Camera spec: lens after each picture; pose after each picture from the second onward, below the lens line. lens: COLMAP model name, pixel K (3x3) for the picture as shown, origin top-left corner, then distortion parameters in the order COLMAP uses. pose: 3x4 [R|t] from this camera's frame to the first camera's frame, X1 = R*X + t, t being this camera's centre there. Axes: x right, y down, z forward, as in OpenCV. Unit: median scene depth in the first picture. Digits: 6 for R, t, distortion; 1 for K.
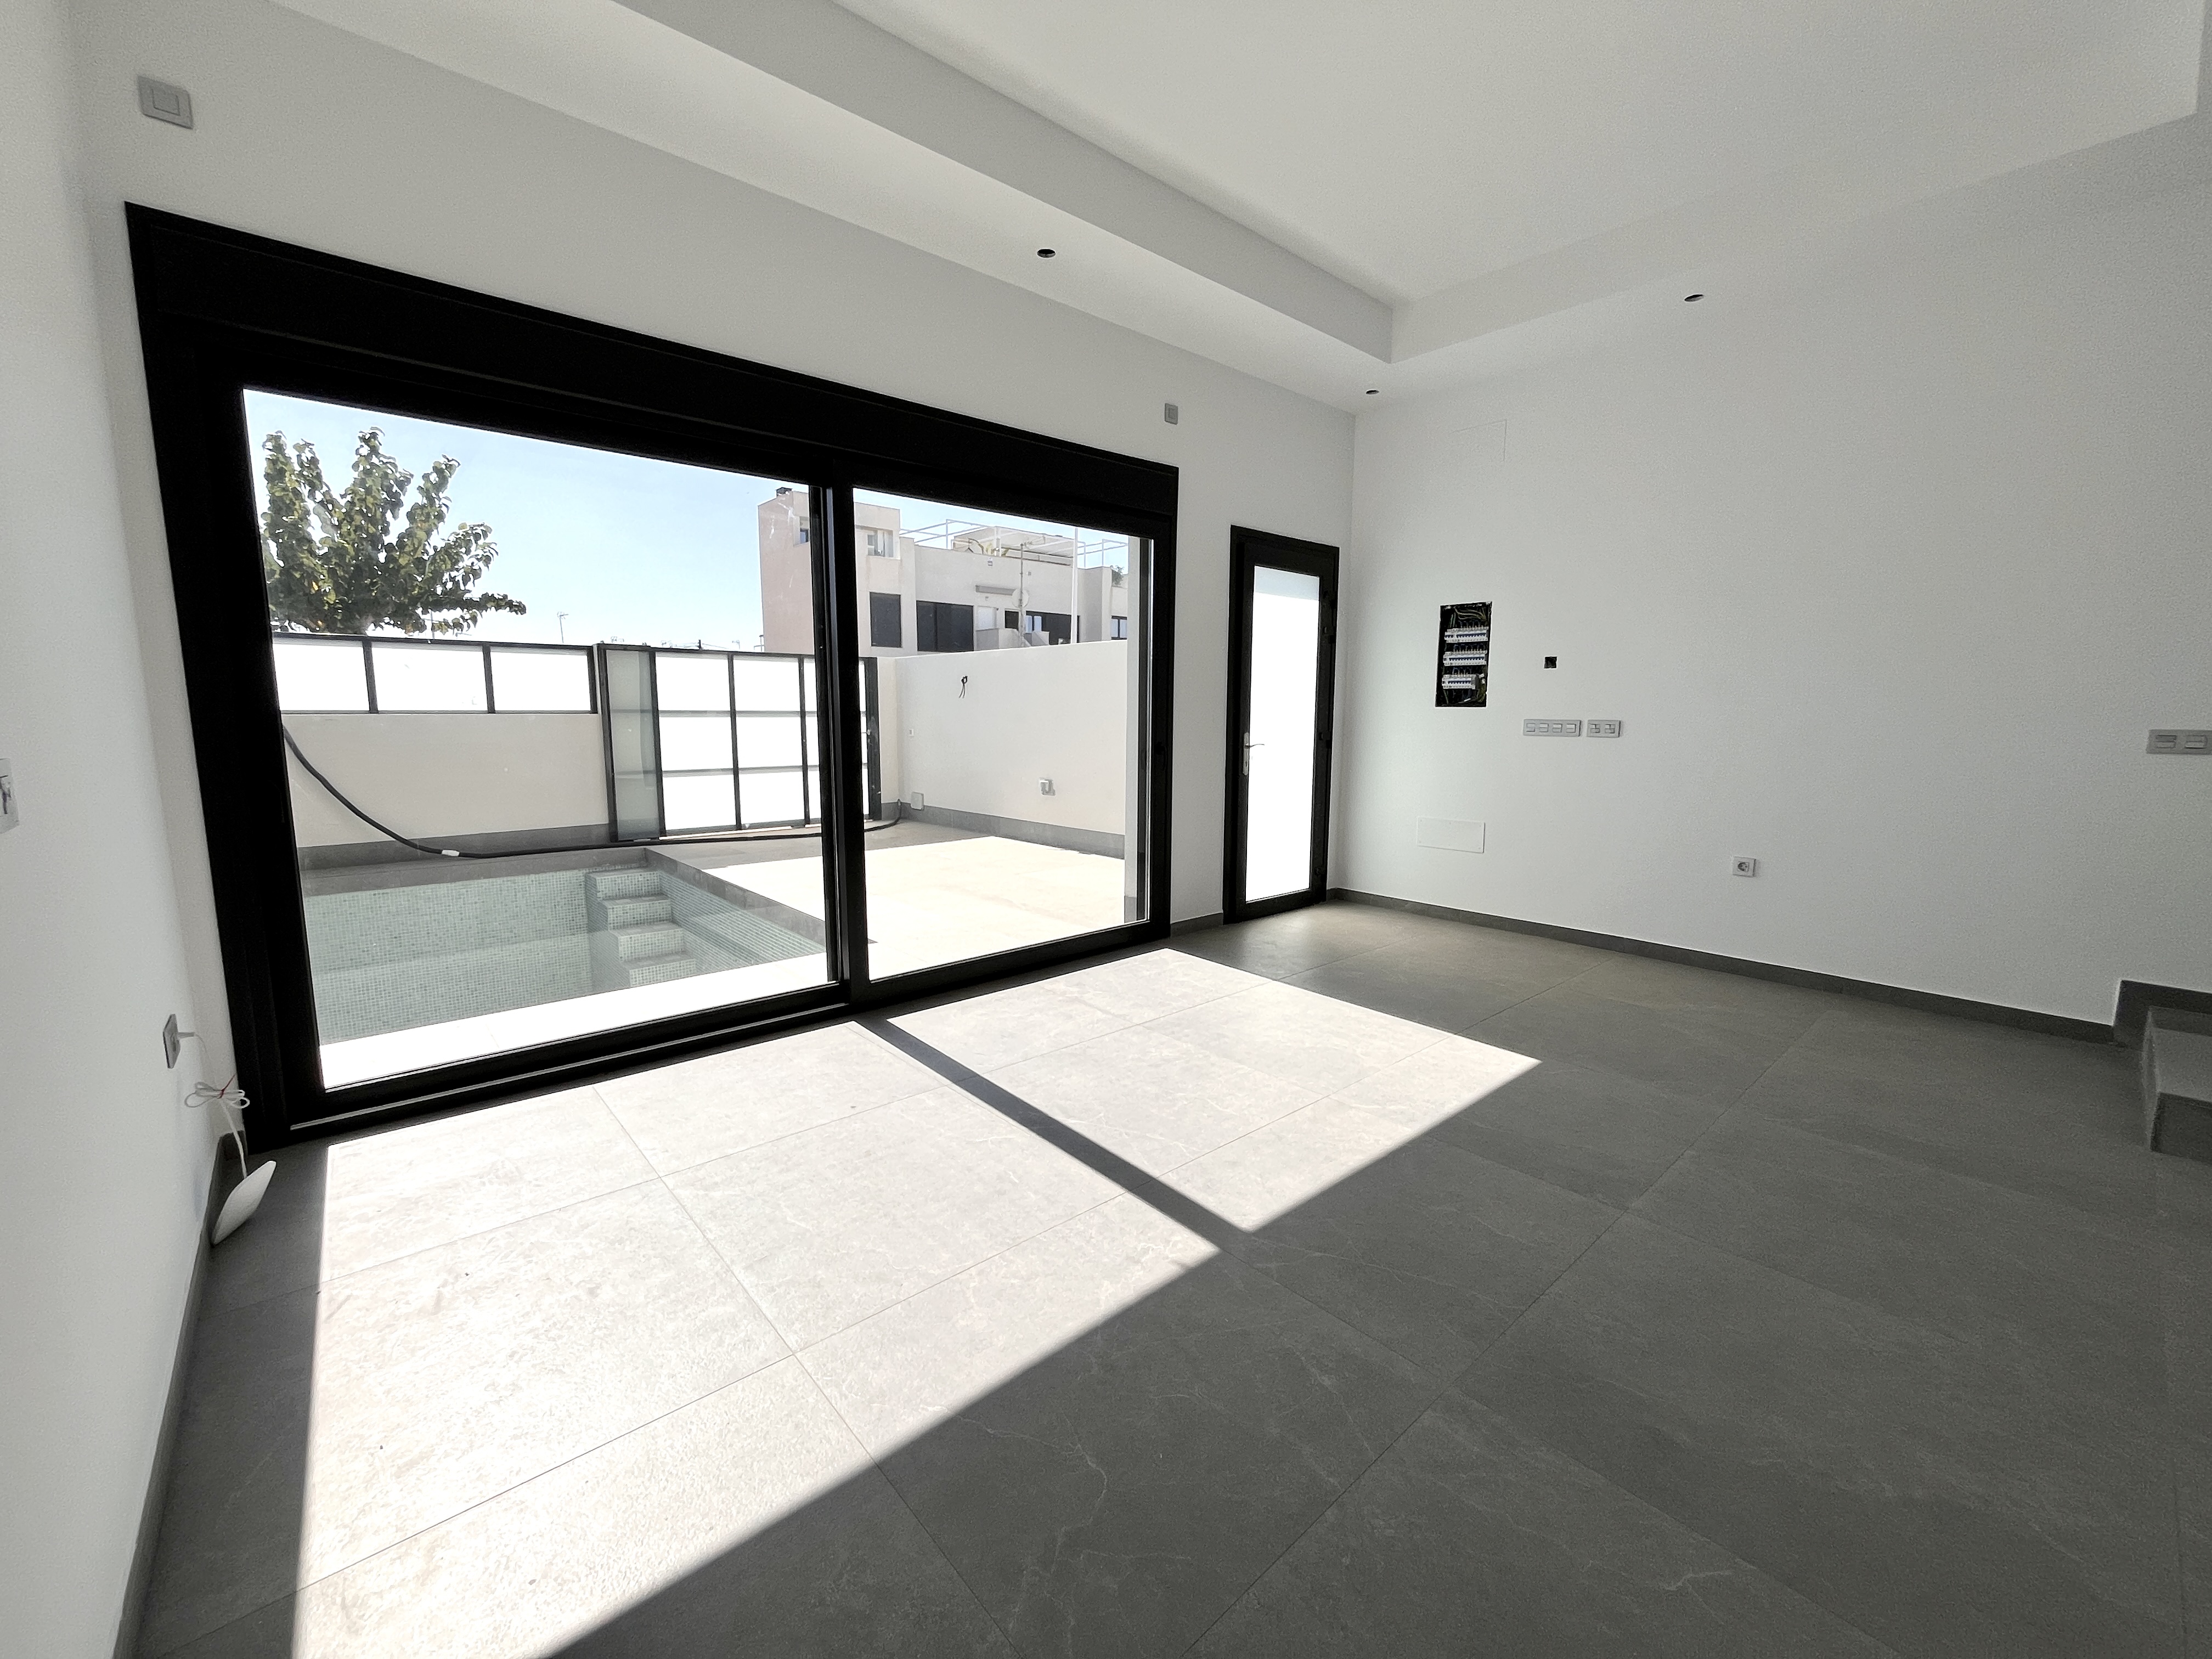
lens RADIAL K [[895.0, 0, 1102.6], [0, 895.0, 826.9], [0, 0, 1]] dist [-0.001448, 0.000170]
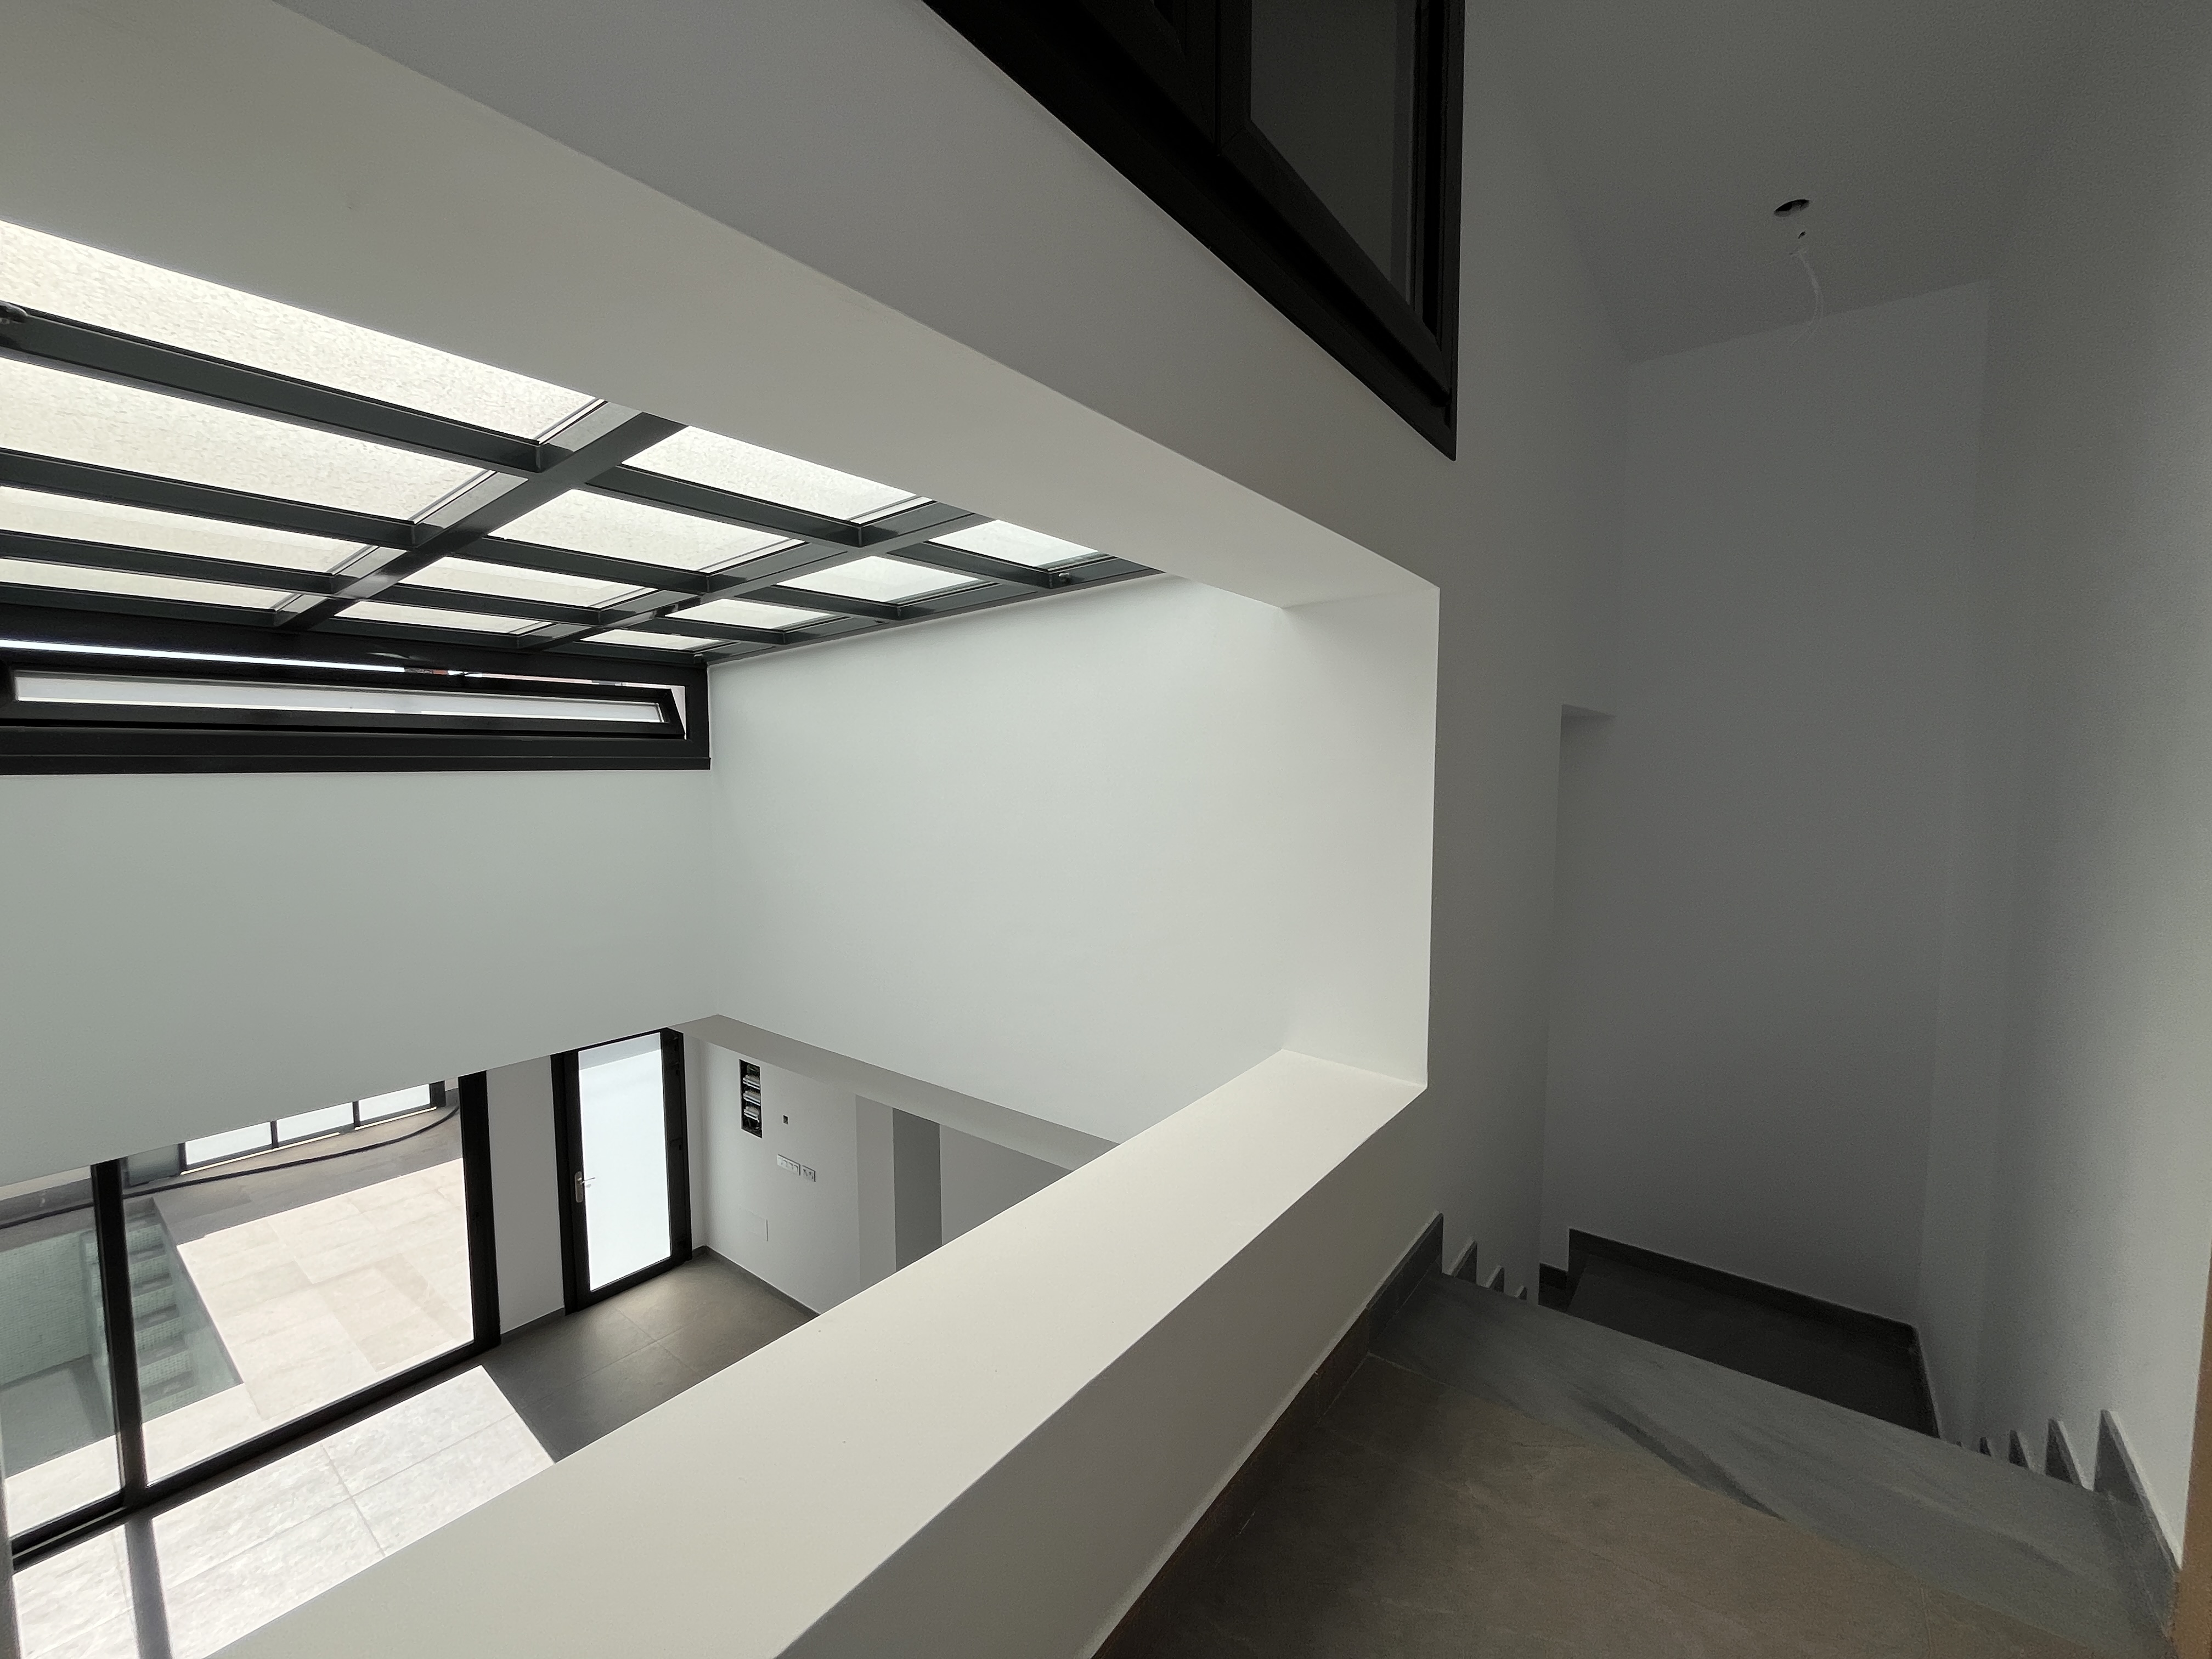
lens RADIAL K [[893.9, 0, 1106.0], [0, 893.9, 829.5], [0, 0, 1]] dist [-0.002428, 0.000265]
pose [[0.980955, -0.021726, 0.193015, 0.726139], [0.033975, 0.997597, -0.060384, -0.536313], [-0.191240, 0.065791, 0.979336, -0.533498]]
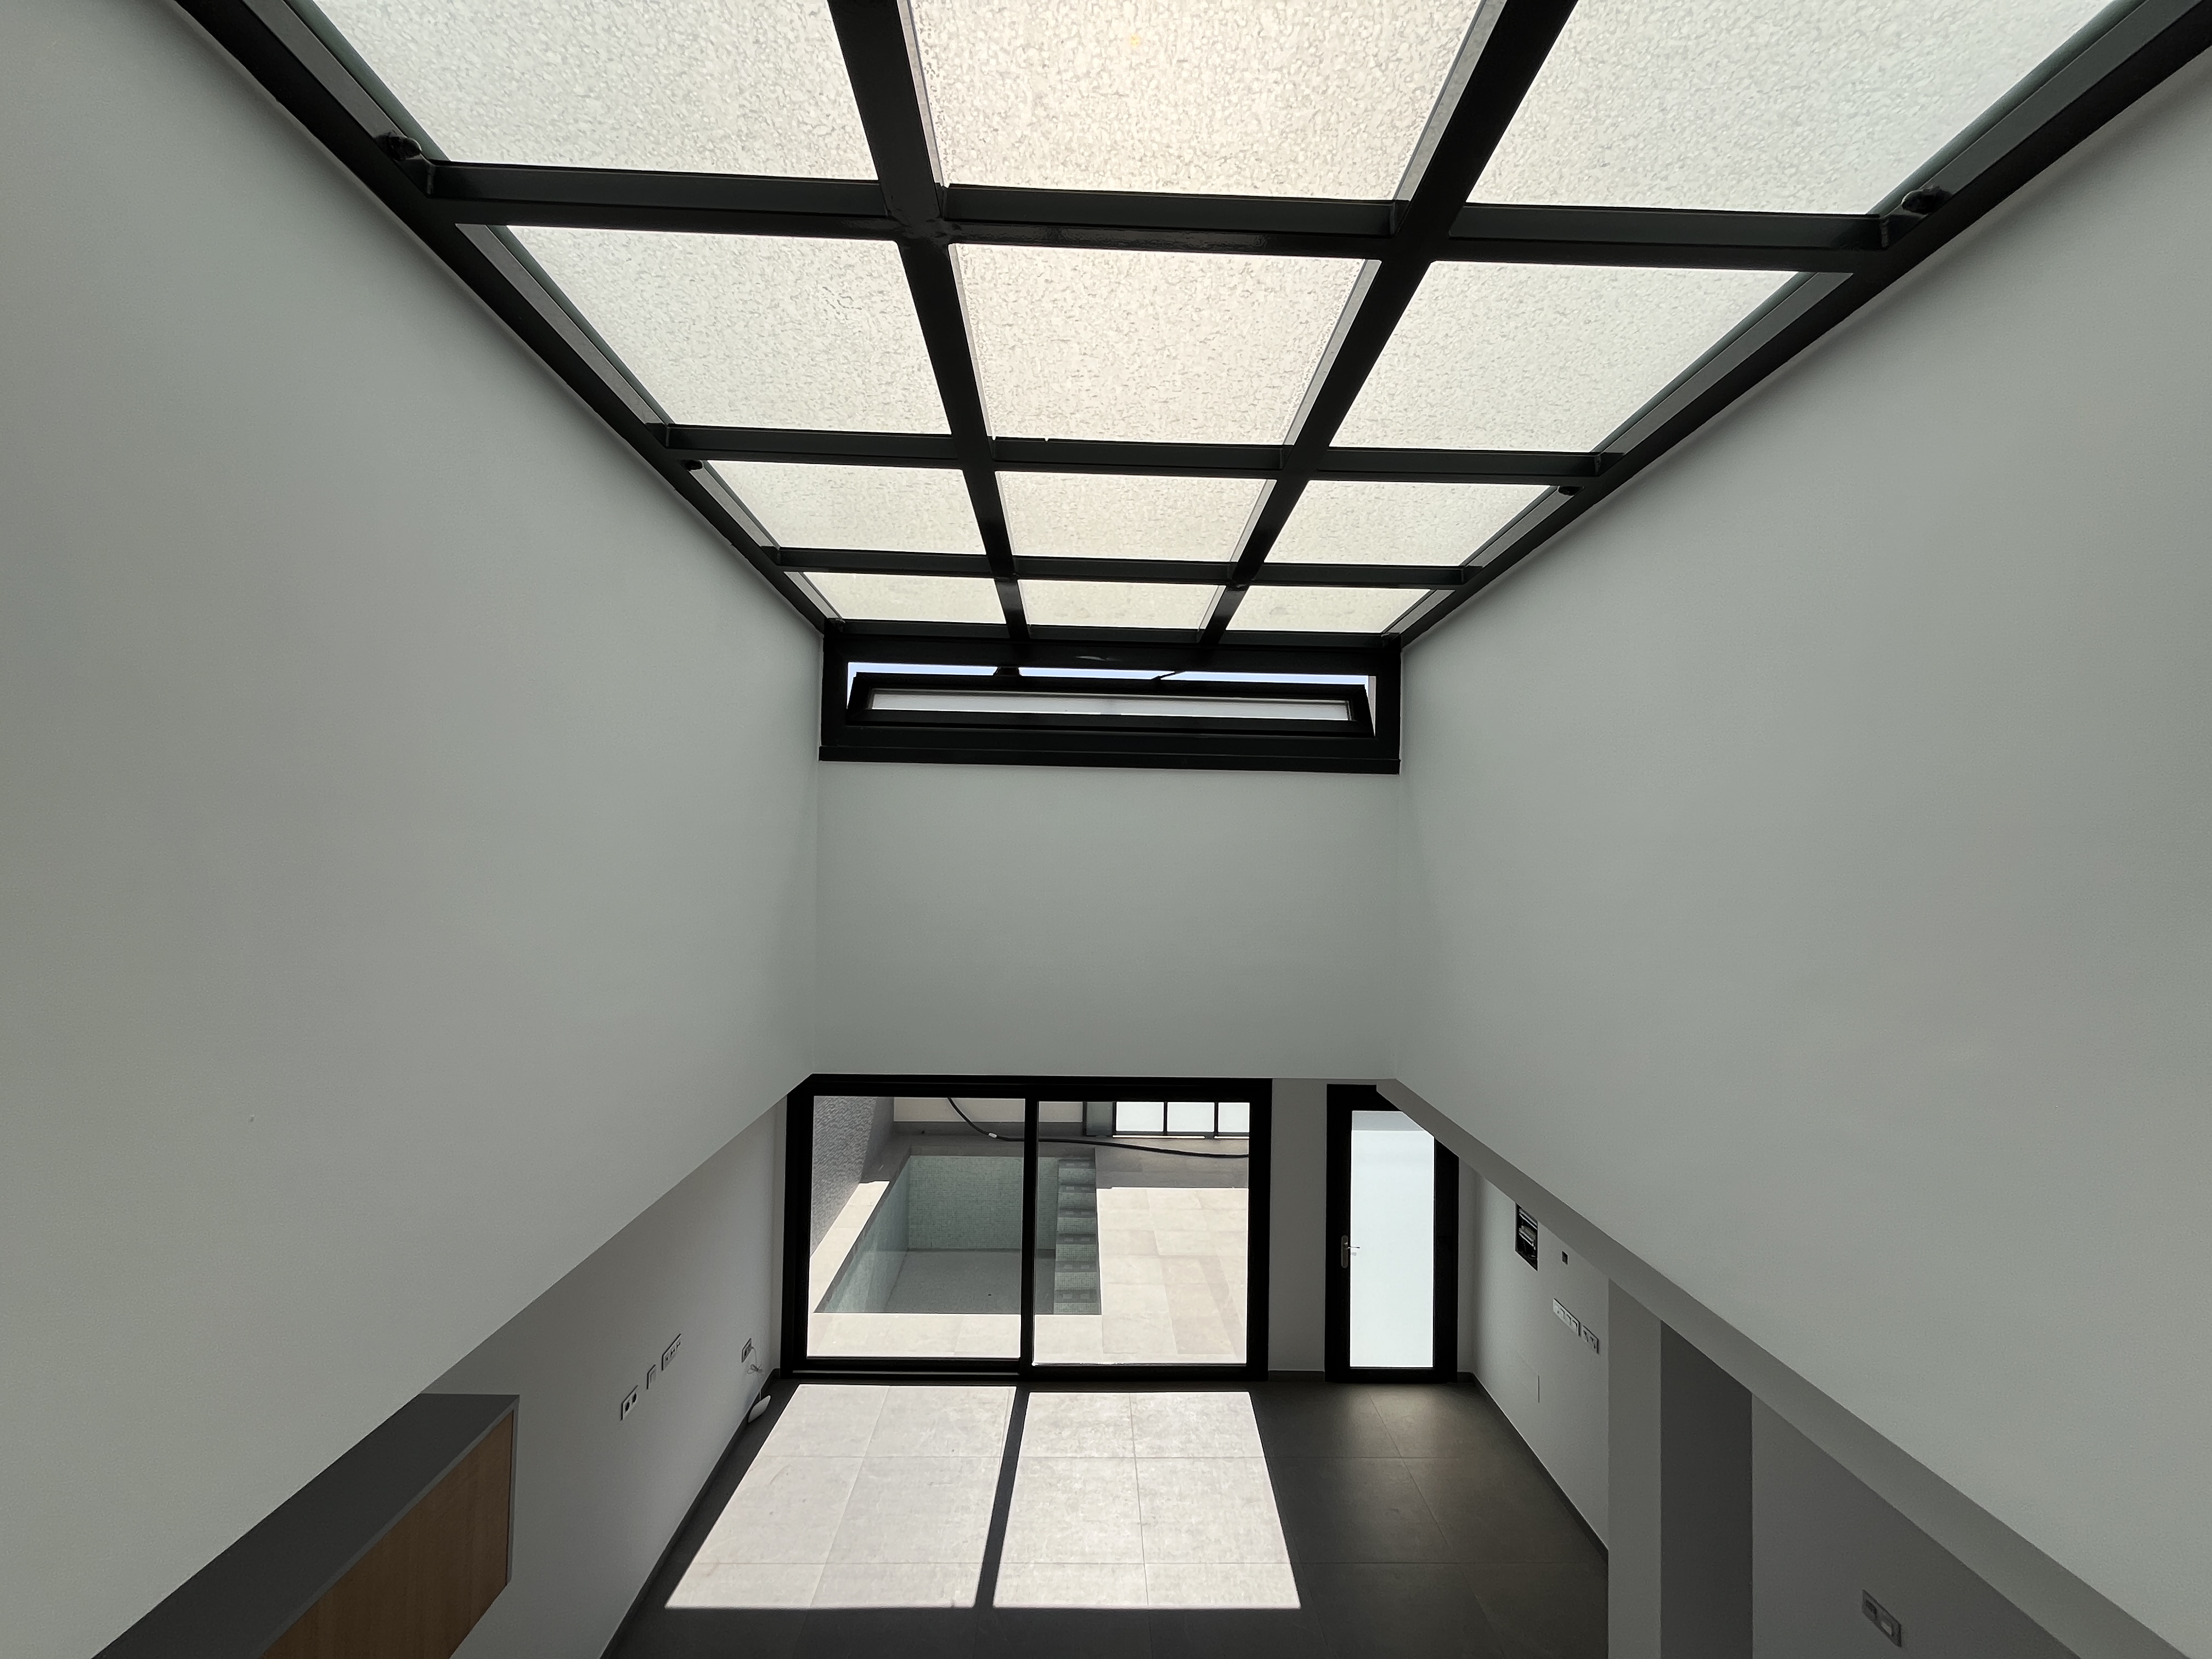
lens RADIAL K [[895.0, 0, 1102.6], [0, 895.0, 826.9], [0, 0, 1]] dist [-0.001448, 0.000170]
pose [[0.766220, -0.008222, -0.642526, 0.779102], [-0.104517, 0.985008, -0.137243, -0.505117], [0.634021, 0.172314, 0.753873, -0.353485]]
